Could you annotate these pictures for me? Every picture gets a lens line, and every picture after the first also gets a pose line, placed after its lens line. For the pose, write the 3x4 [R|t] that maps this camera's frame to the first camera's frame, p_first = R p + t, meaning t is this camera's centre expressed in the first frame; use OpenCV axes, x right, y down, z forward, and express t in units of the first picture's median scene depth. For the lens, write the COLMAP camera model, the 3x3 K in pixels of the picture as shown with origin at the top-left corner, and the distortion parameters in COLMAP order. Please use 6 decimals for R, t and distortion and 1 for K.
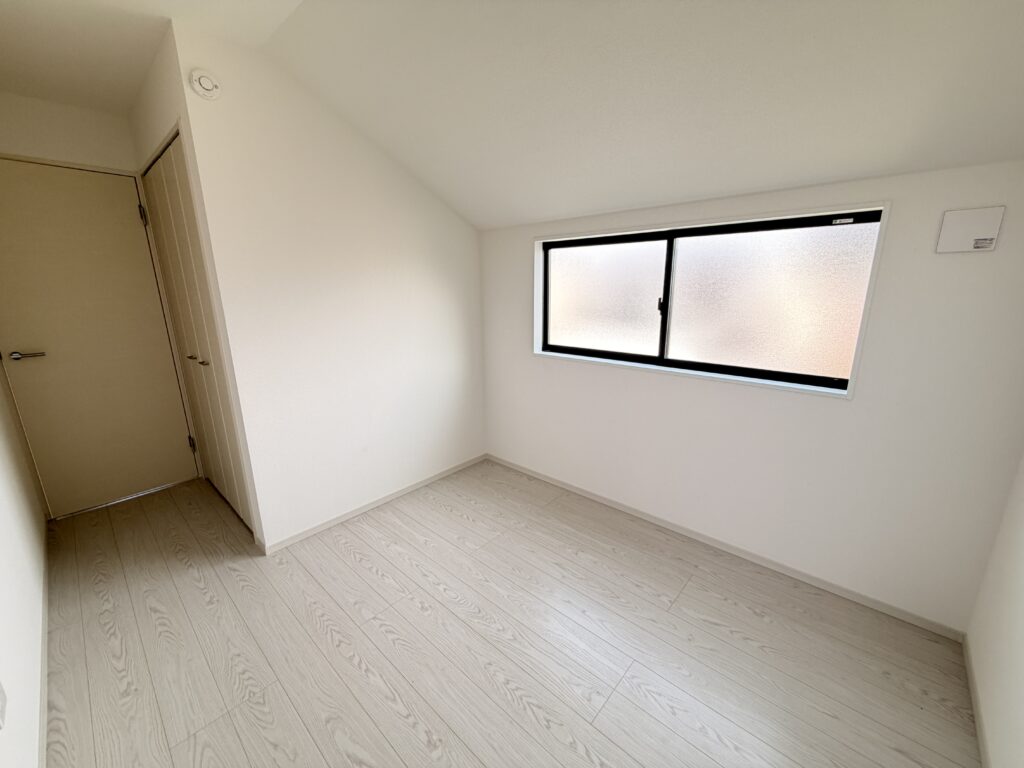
lens RADIAL K [[410.7, 0, 512.8], [0, 410.7, 384.3], [0, 0, 1]] dist [0.001491, -0.001583]
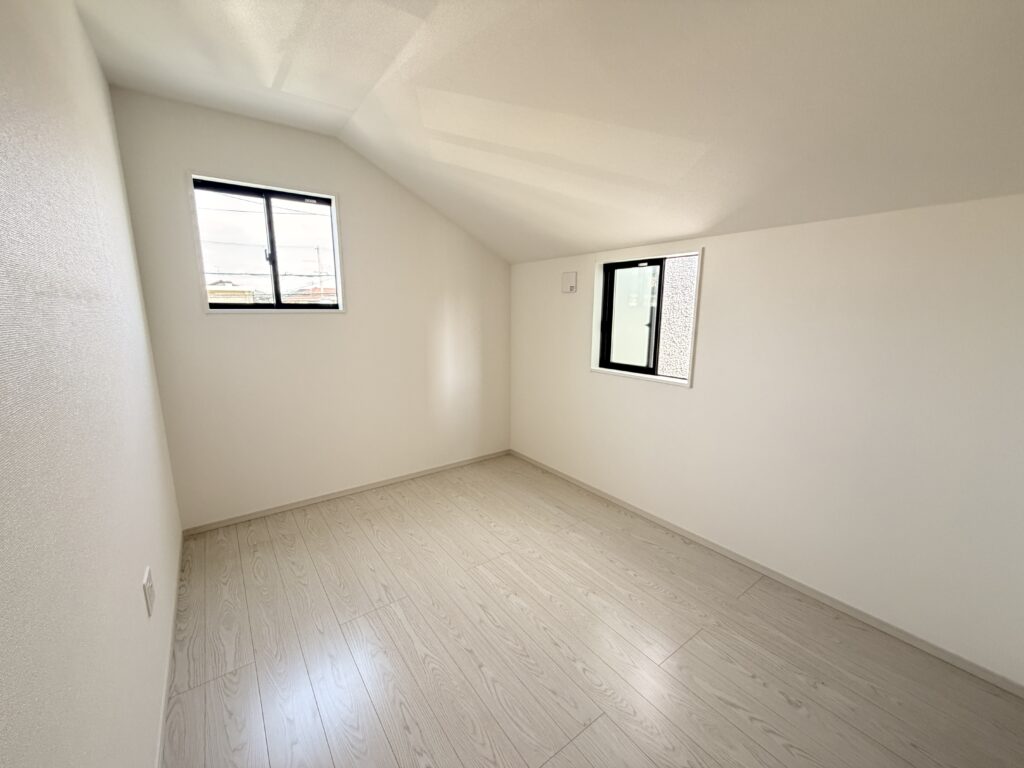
lens RADIAL K [[410.7, 0, 517.9], [0, 410.7, 386.4], [0, 0, 1]] dist [0.001491, -0.001583]
pose [[0.983748, 0.041264, -0.174750, 0.199989], [-0.047982, 0.998256, -0.034392, 0.043879], [0.173026, 0.042218, 0.984012, -0.186705]]
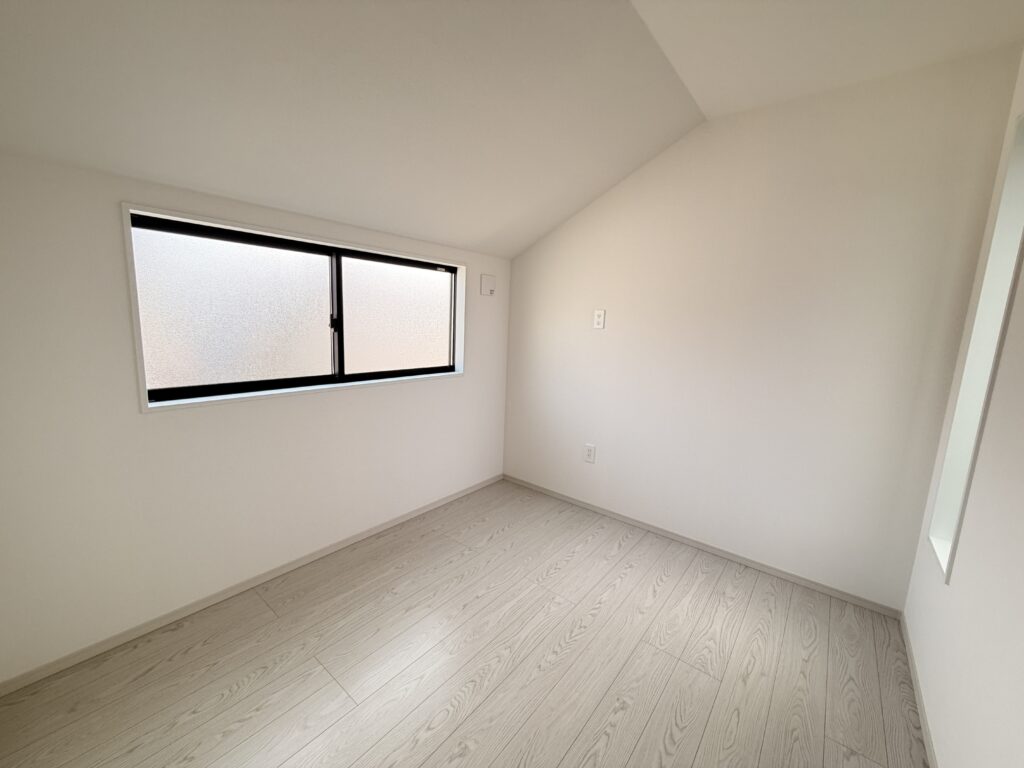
lens RADIAL K [[410.7, 0, 517.5], [0, 410.7, 365.6], [0, 0, 1]] dist [0.001491, -0.001583]
pose [[-0.072906, -0.122473, 0.989790, -0.722987], [0.184599, 0.973626, 0.134070, -0.155918], [-0.980106, 0.192489, -0.048375, 0.699213]]
